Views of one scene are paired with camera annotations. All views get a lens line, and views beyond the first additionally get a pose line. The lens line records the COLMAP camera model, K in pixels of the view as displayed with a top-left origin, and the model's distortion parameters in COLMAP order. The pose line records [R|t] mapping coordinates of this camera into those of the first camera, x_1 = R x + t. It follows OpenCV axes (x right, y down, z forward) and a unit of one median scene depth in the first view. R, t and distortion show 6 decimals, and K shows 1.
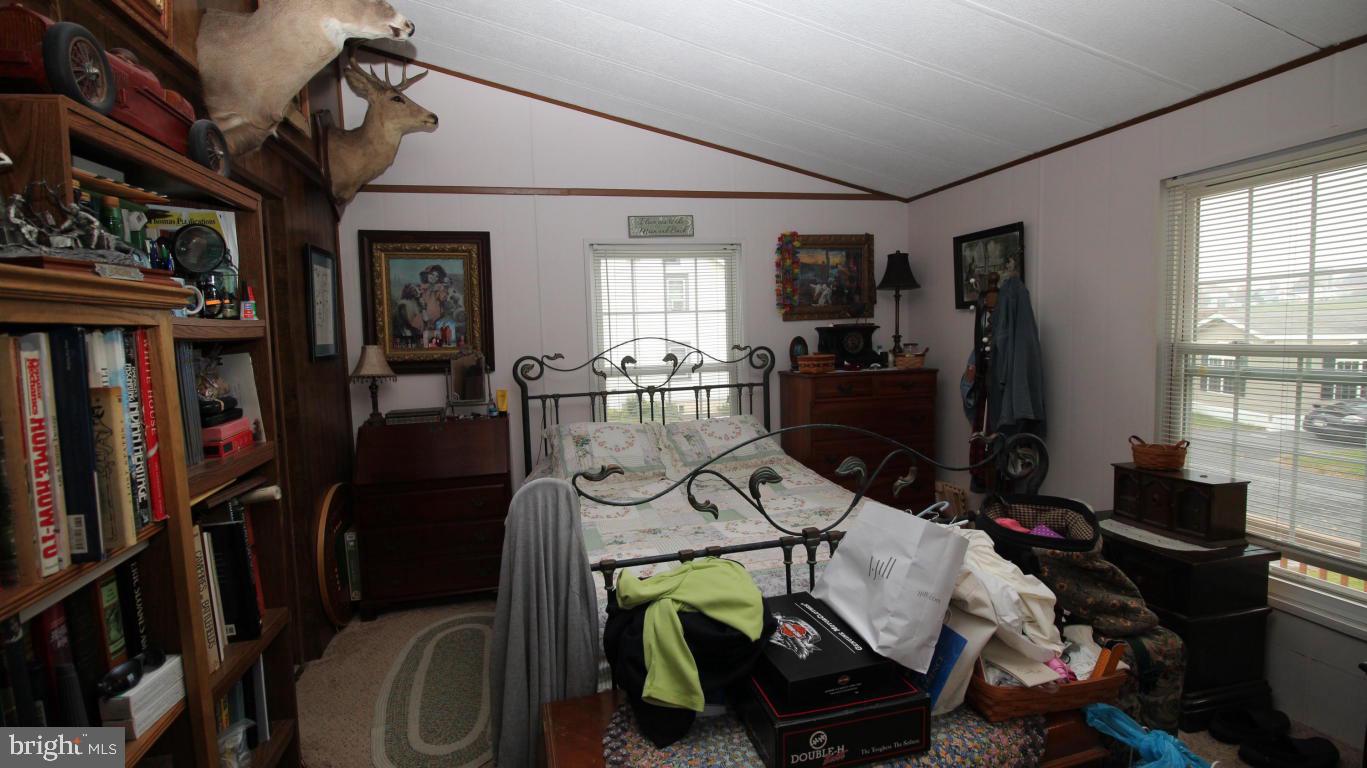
lens RADIAL K [[638.0, 0, 680.6], [0, 638.0, 381.8], [0, 0, 1]] dist [-0.010387, -0.001571]
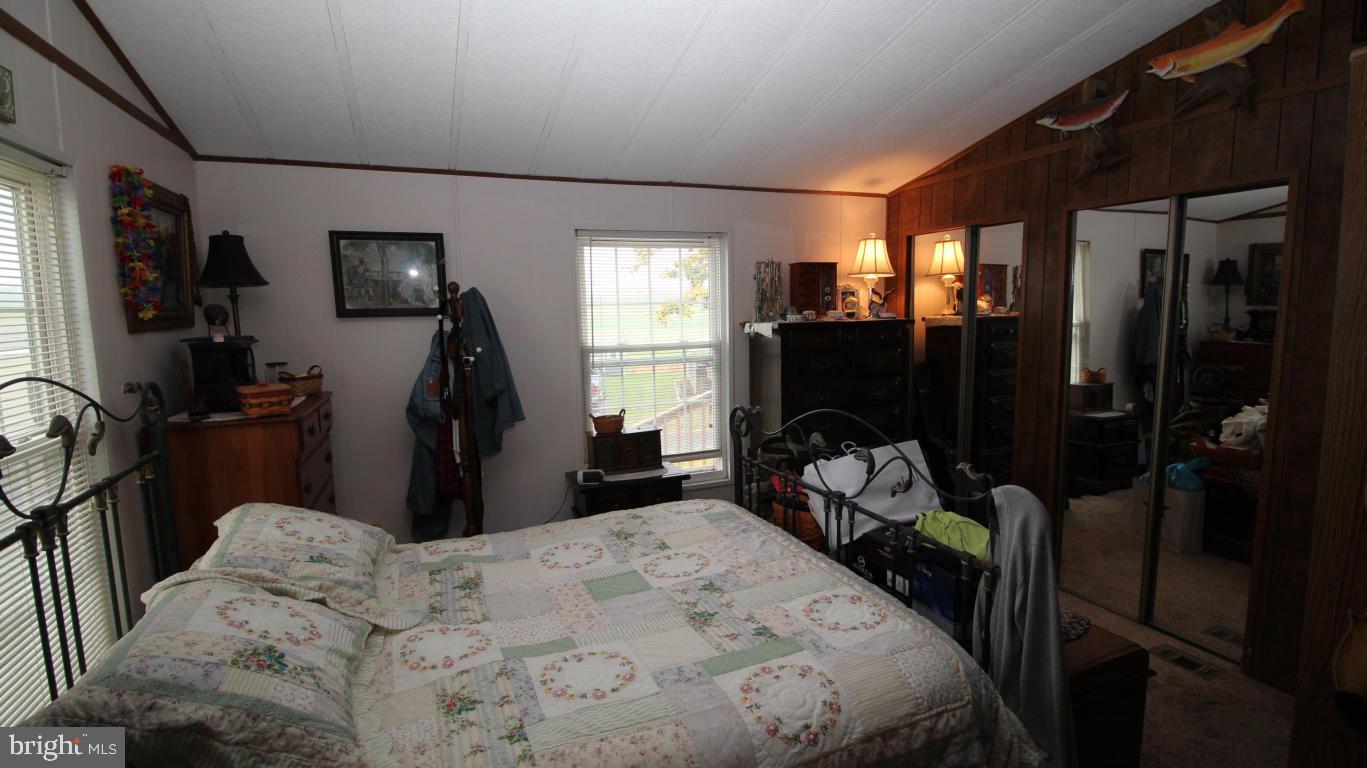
lens RADIAL K [[638.0, 0, 679.3], [0, 638.0, 384.3], [0, 0, 1]] dist [-0.010387, -0.001571]
pose [[-0.149870, -0.081245, 0.985362, -0.690398], [0.099996, 0.990262, 0.096858, -0.096002], [-0.983636, 0.113048, -0.140287, 1.029630]]
